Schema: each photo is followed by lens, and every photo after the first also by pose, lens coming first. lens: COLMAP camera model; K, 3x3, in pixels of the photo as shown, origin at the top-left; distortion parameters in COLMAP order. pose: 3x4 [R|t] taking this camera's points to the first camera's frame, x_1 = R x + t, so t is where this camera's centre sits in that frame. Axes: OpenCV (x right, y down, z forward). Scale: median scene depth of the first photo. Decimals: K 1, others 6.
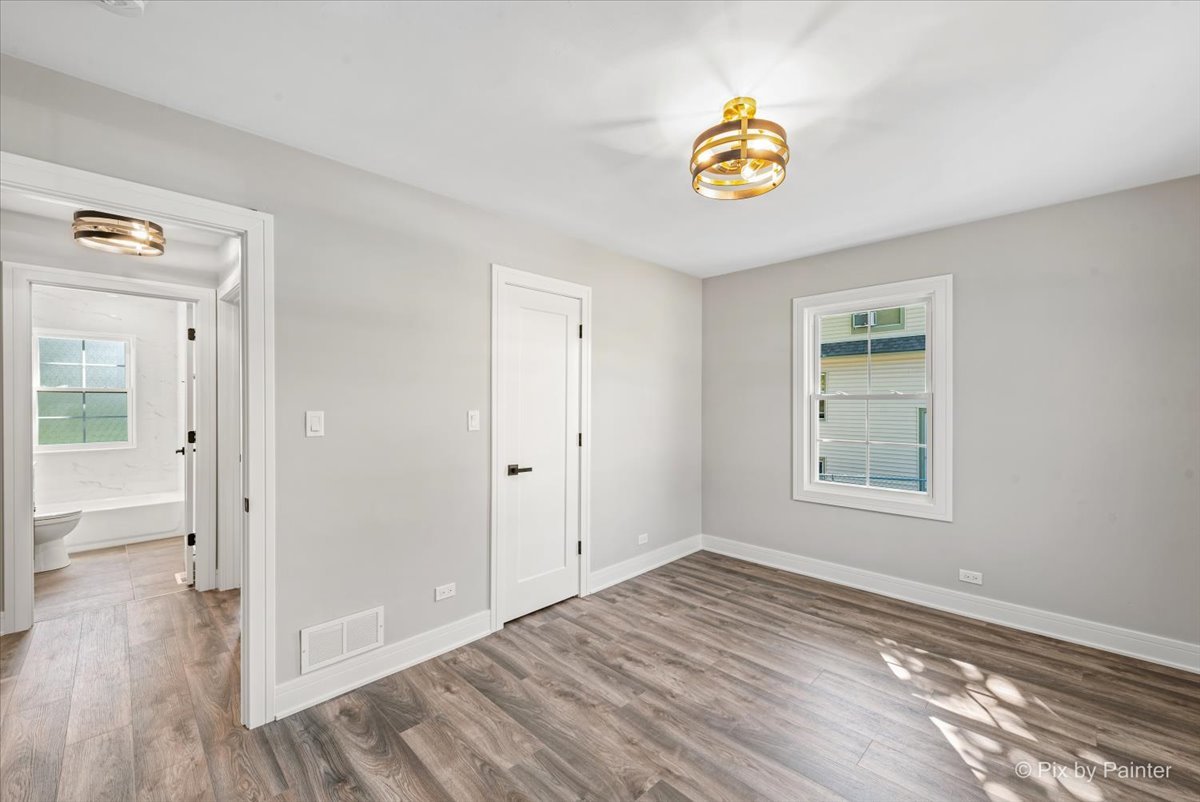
lens RADIAL K [[483.7, 0, 602.5], [0, 483.7, 401.6], [0, 0, 1]] dist [0.000134, -0.000111]
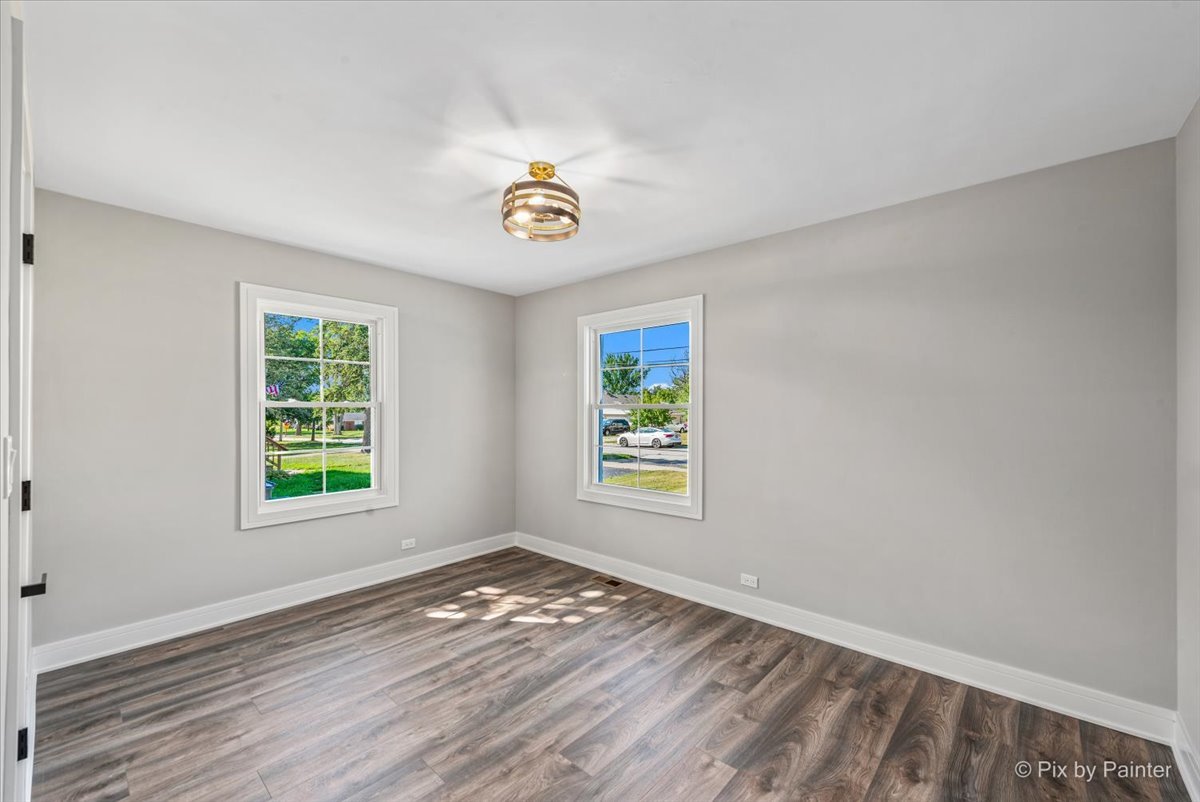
lens RADIAL K [[483.7, 0, 602.5], [0, 483.7, 401.6], [0, 0, 1]] dist [0.000134, -0.000111]
pose [[-0.054474, 0.012748, 0.998434, -0.568394], [0.001433, 0.999918, -0.012689, -0.002777], [-0.998514, 0.000739, -0.054488, 0.548205]]
